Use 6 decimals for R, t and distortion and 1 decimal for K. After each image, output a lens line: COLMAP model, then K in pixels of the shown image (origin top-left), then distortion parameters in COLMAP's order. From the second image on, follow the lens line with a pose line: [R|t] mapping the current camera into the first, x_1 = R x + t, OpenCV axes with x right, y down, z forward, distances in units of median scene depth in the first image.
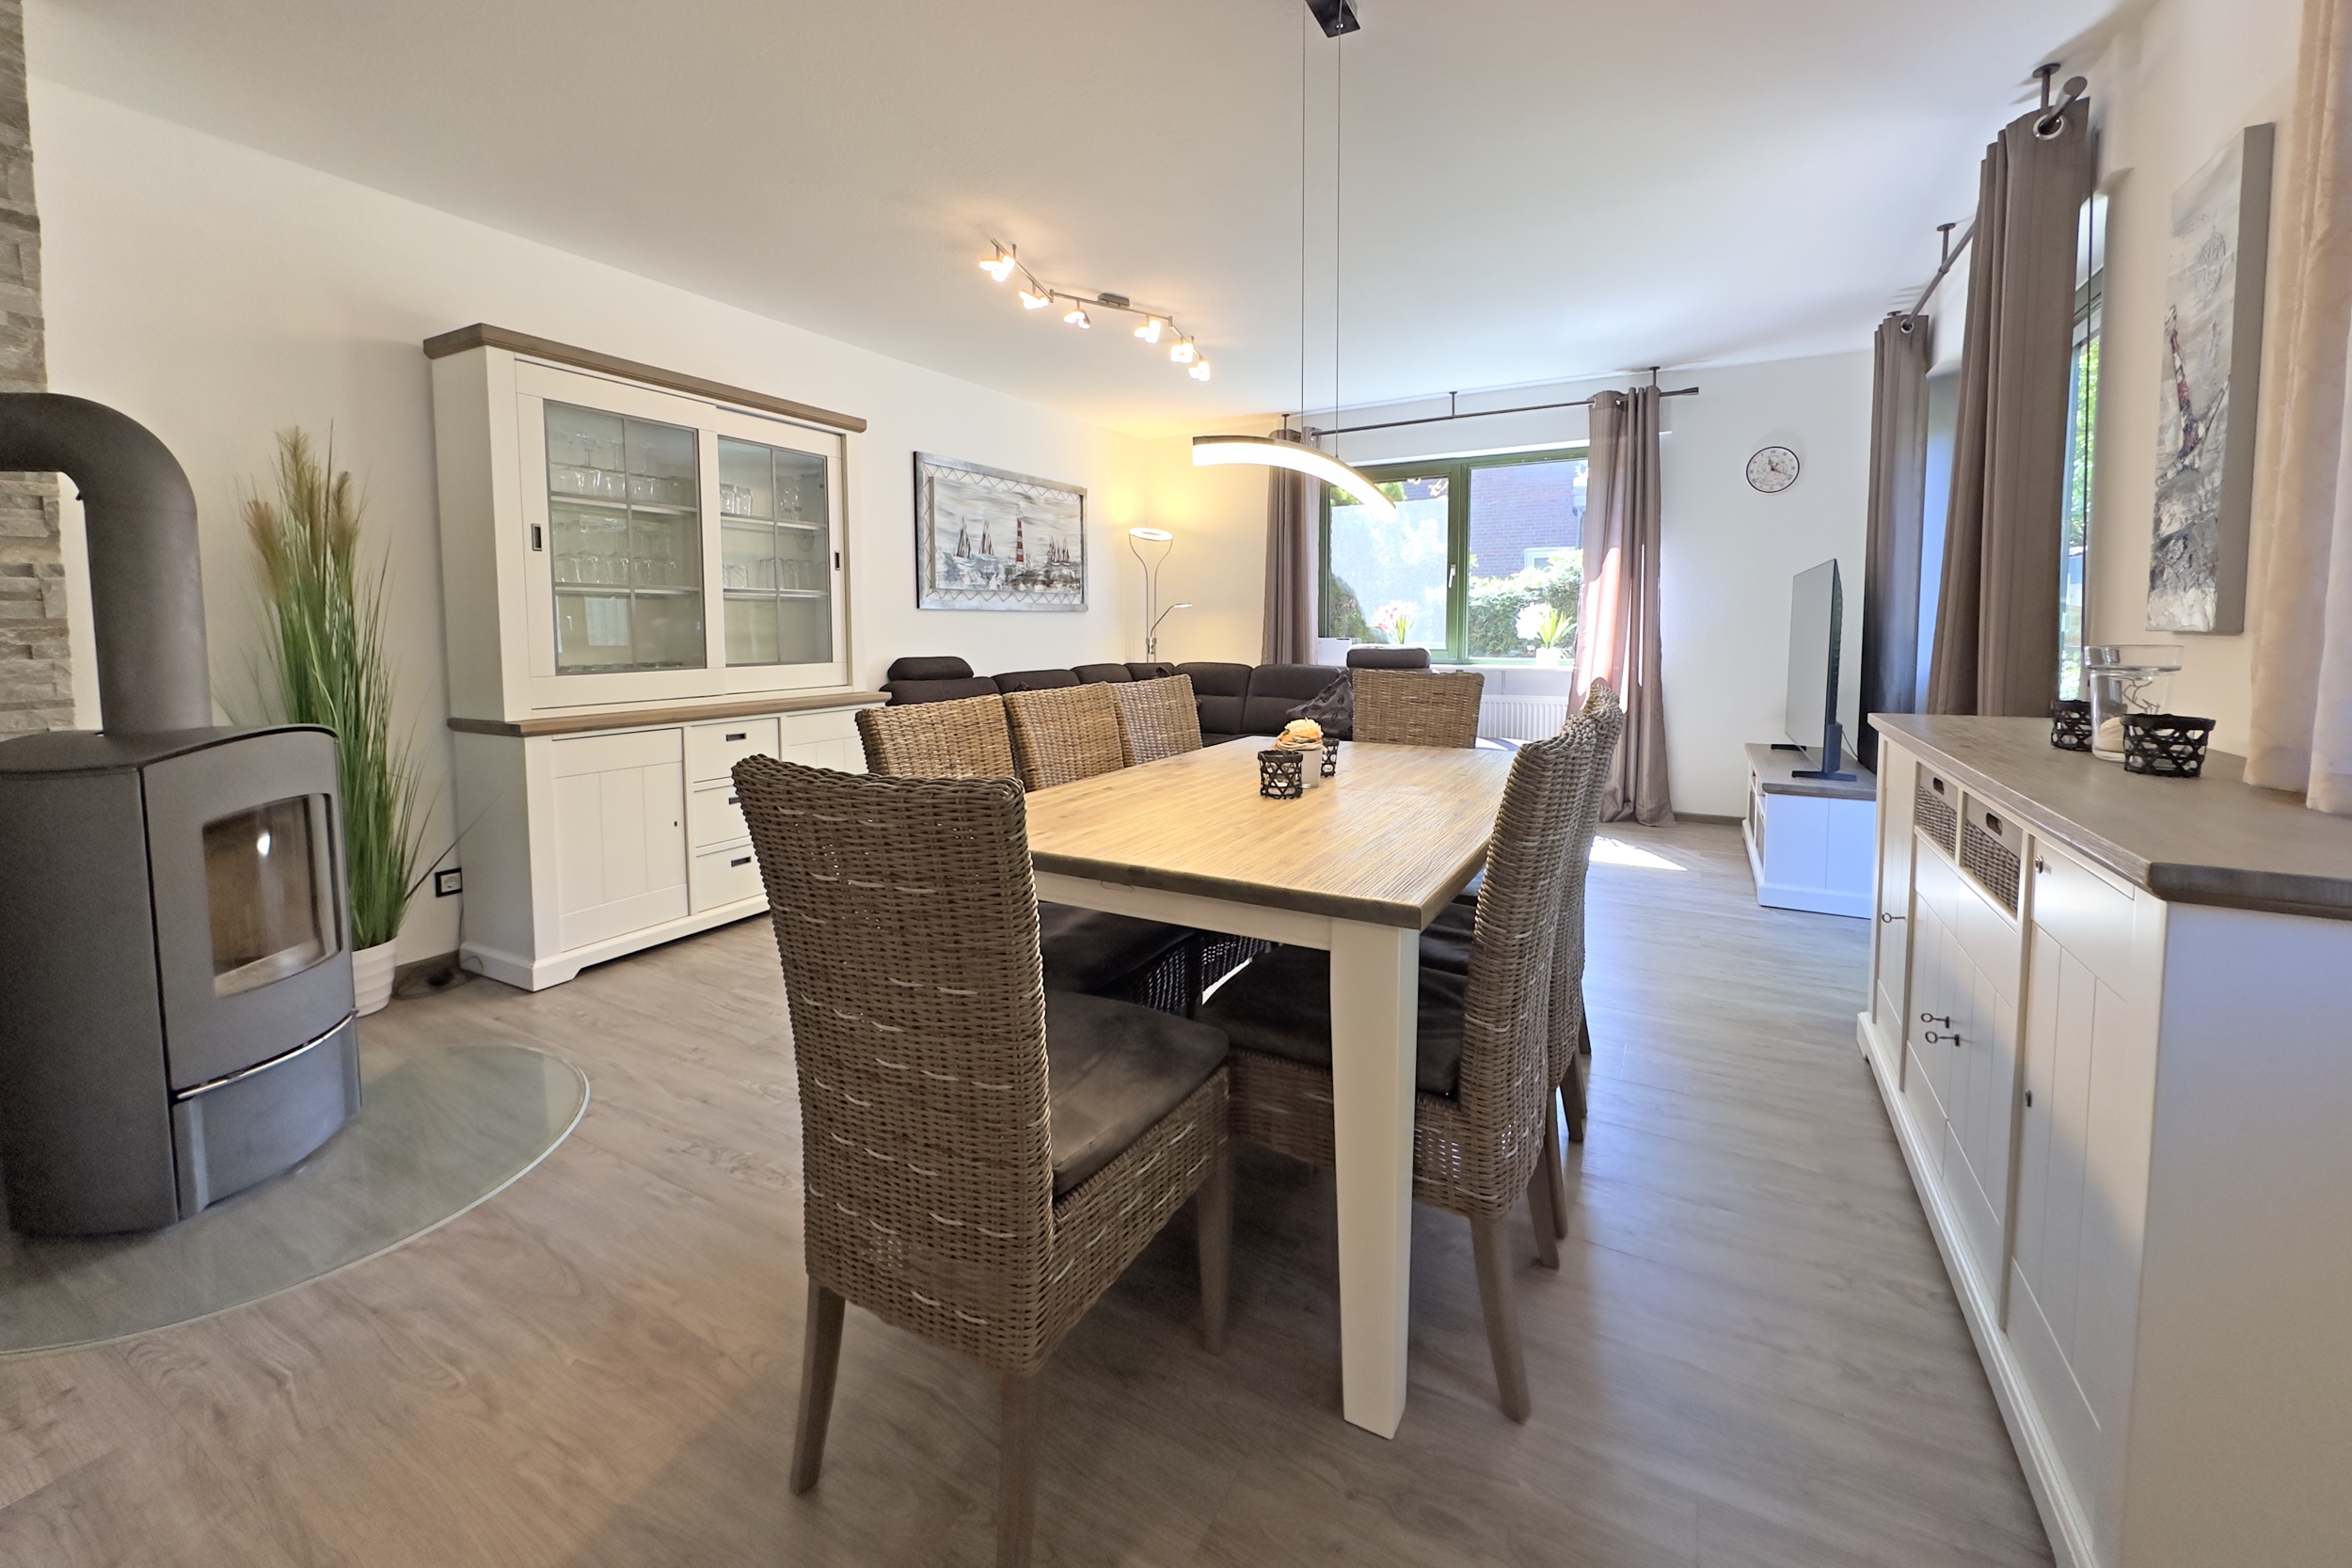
lens RADIAL K [[944.5, 0, 1179.5], [0, 944.5, 686.3], [0, 0, 1]] dist [-0.000217, 0.000127]
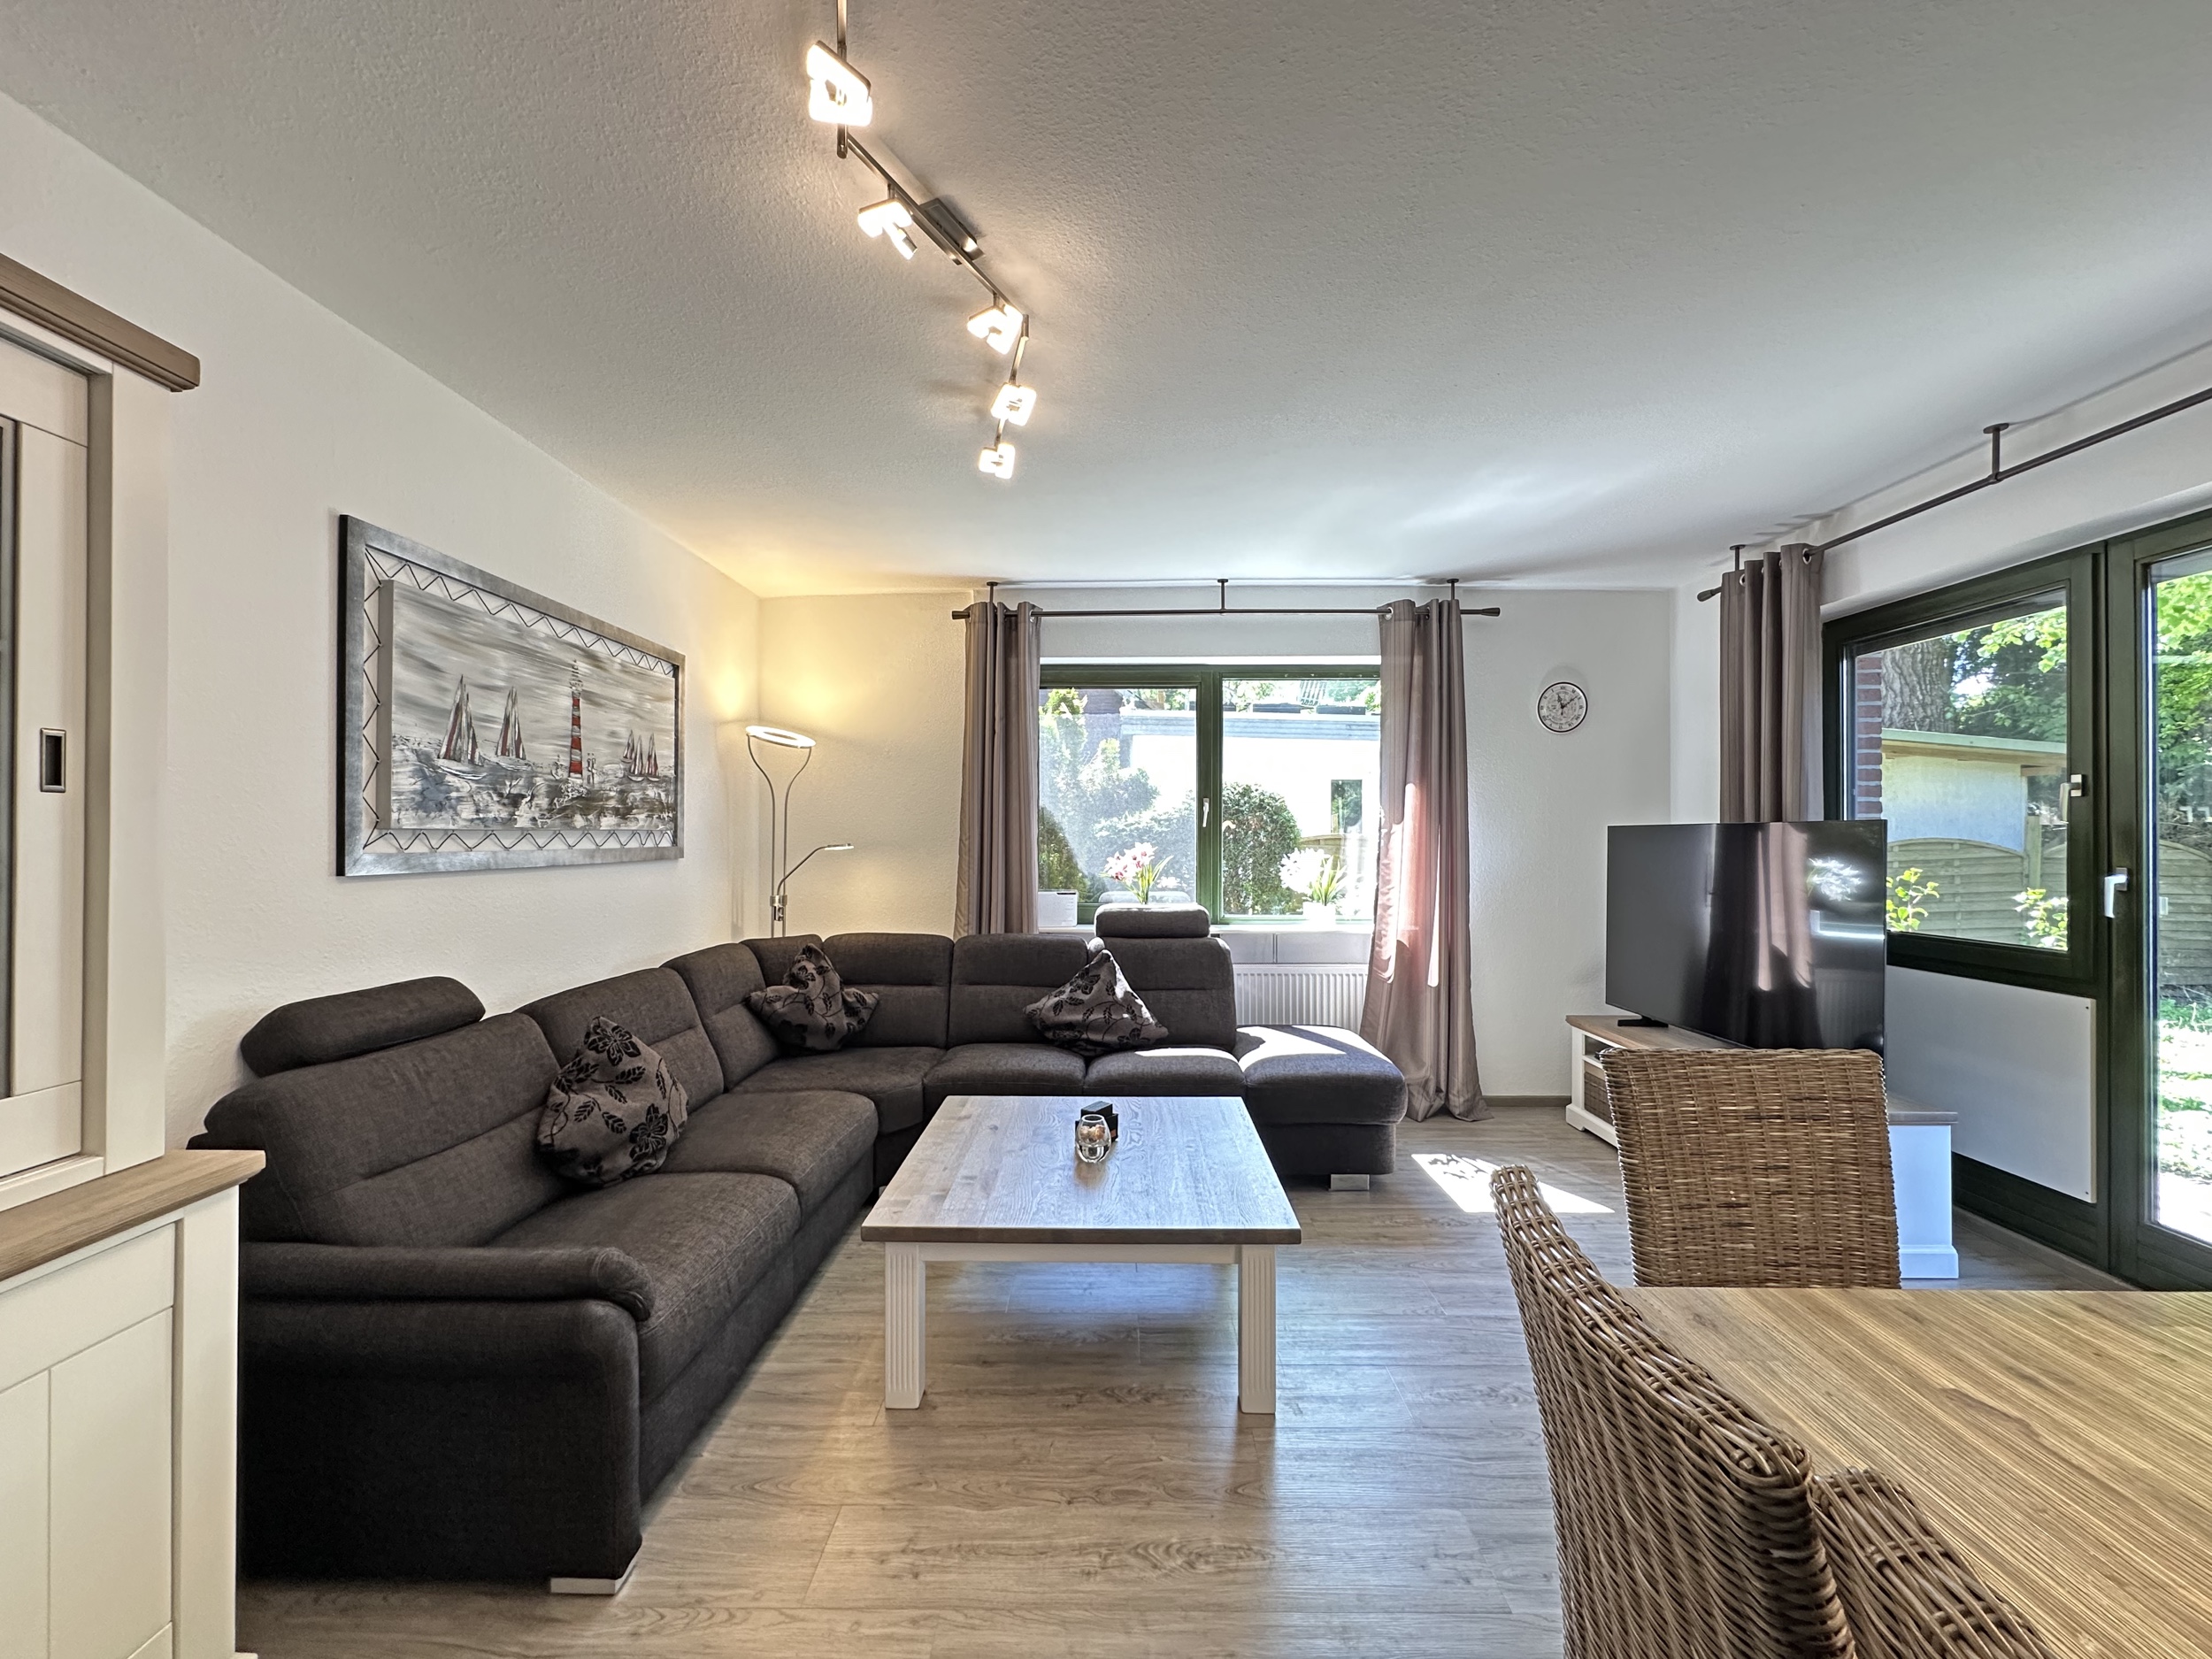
lens RADIAL K [[878.6, 0, 1106.0], [0, 878.6, 829.5], [0, 0, 1]] dist [-0.003897, 0.000206]
pose [[0.877625, 0.009163, 0.479260, -0.149307], [0.024915, 0.997594, -0.064699, -0.063690], [-0.478699, 0.068722, 0.875285, 0.445413]]
